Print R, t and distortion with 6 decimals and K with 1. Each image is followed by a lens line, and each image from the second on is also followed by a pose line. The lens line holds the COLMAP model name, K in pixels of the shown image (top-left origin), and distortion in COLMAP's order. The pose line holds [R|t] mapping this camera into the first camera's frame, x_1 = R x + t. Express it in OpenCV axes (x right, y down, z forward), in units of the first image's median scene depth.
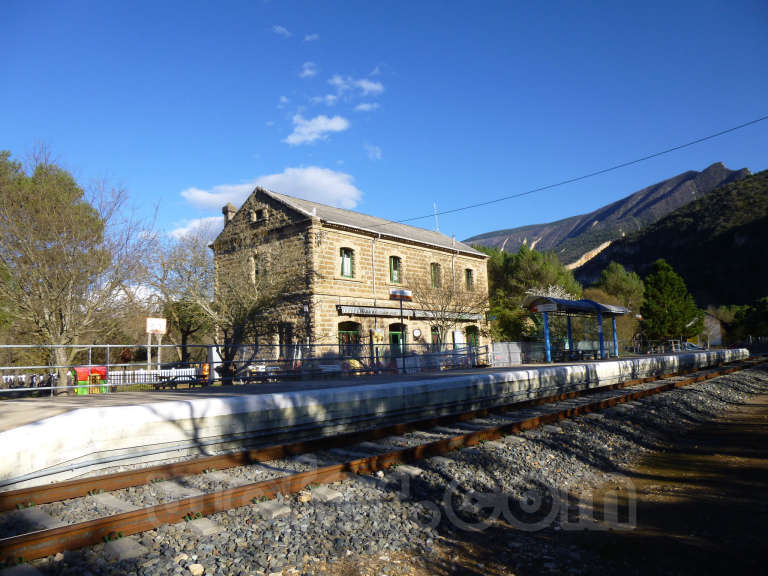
lens RADIAL K [[575.4, 0, 384.0], [0, 575.4, 288.0], [0, 0, 1]] dist [-0.071831, 0.088157]
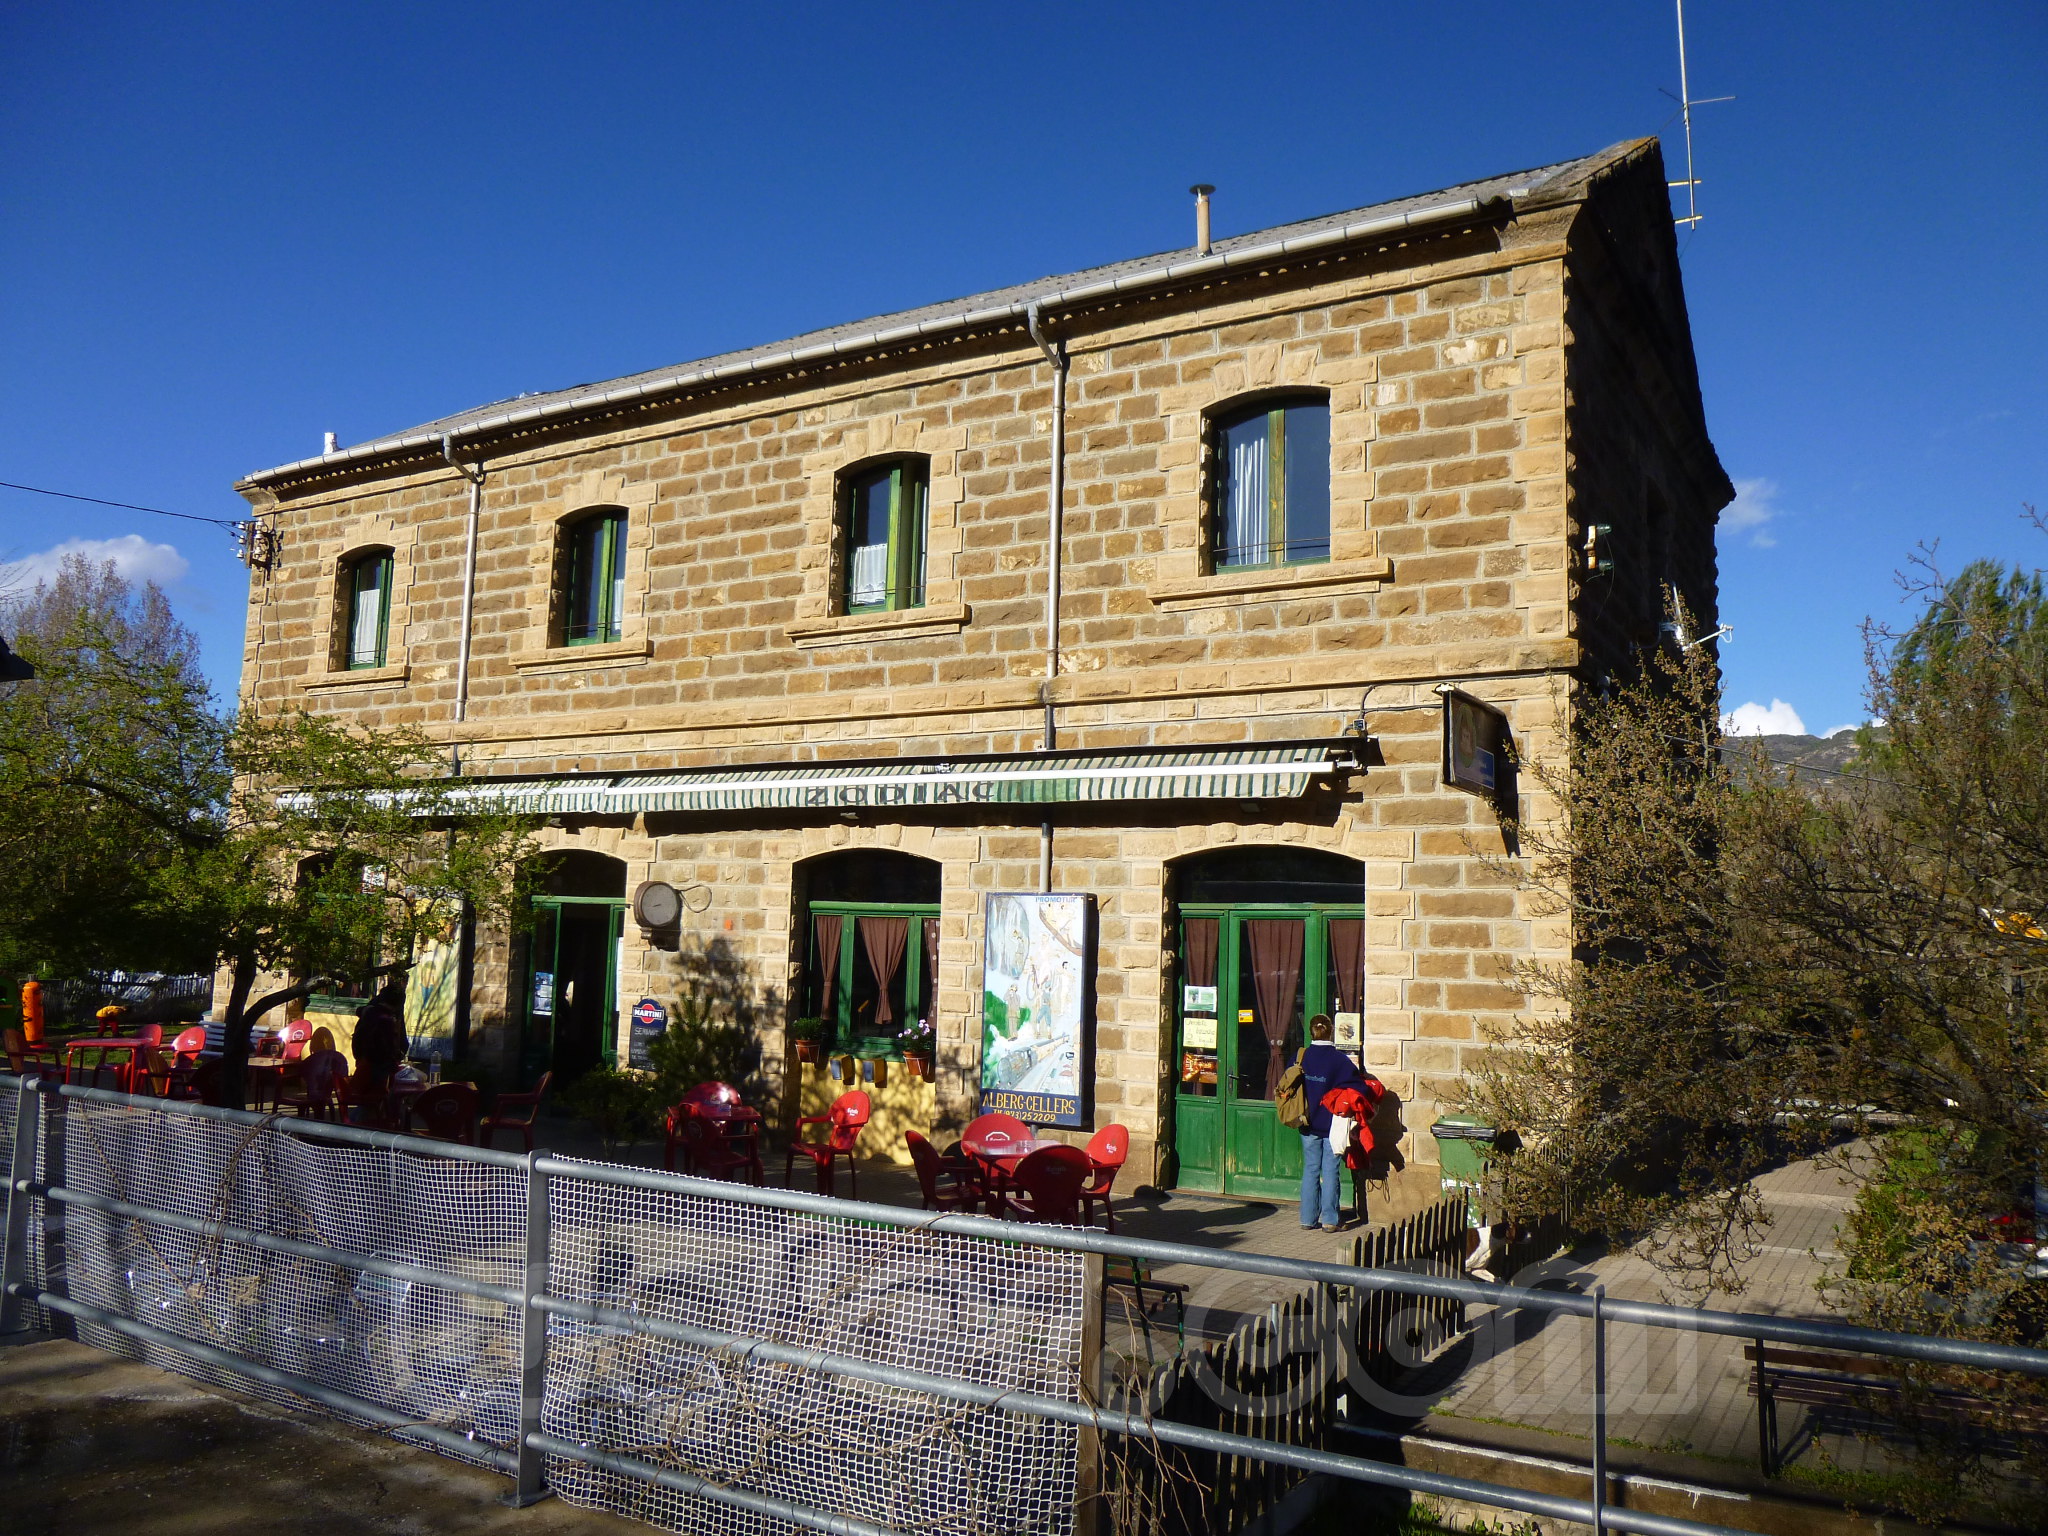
lens RADIAL K [[1551.1, 0, 1024.0], [0, 1551.1, 768.0], [0, 0, 1]] dist [-0.042054, 0.008004]
pose [[0.144410, -0.059985, -0.987698, 0.570386], [0.088175, 0.994970, -0.047535, 0.072804], [0.985582, -0.080225, 0.148973, 1.114502]]
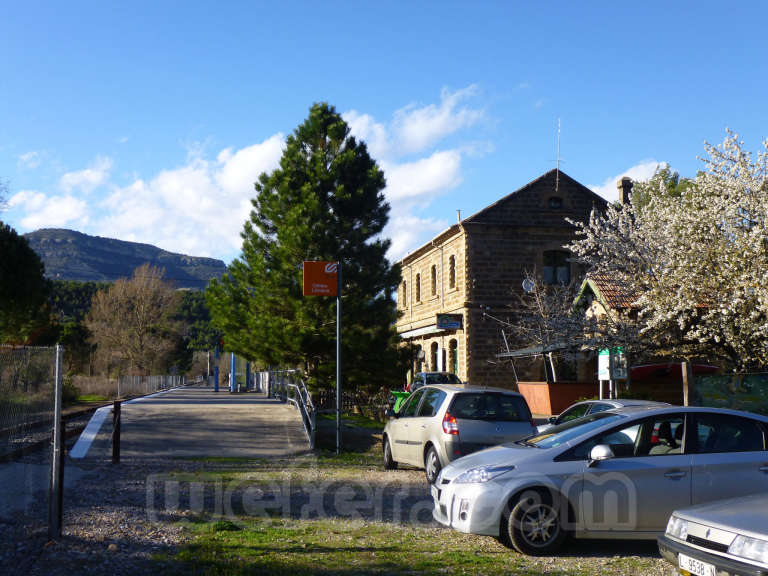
lens RADIAL K [[963.3, 0, 368.9], [0, 963.3, 289.2], [0, 0, 1]] dist [-0.008452, -0.012949]
pose [[-0.651845, -0.025516, -0.757923, 1.310720], [0.125101, 0.982123, -0.140657, 0.188077], [0.747963, -0.186503, -0.636999, 2.033272]]
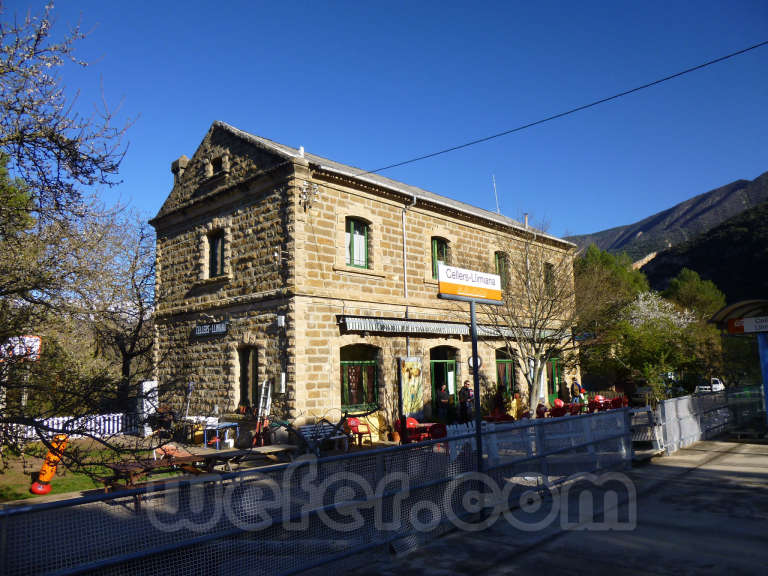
lens RADIAL K [[575.4, 0, 384.0], [0, 575.4, 288.0], [0, 0, 1]] dist [-0.071831, 0.088157]
pose [[0.997766, 0.005073, -0.066616, 0.000735], [-0.006379, 0.999791, -0.019402, 0.012521], [0.066504, 0.019784, 0.997590, 0.413509]]
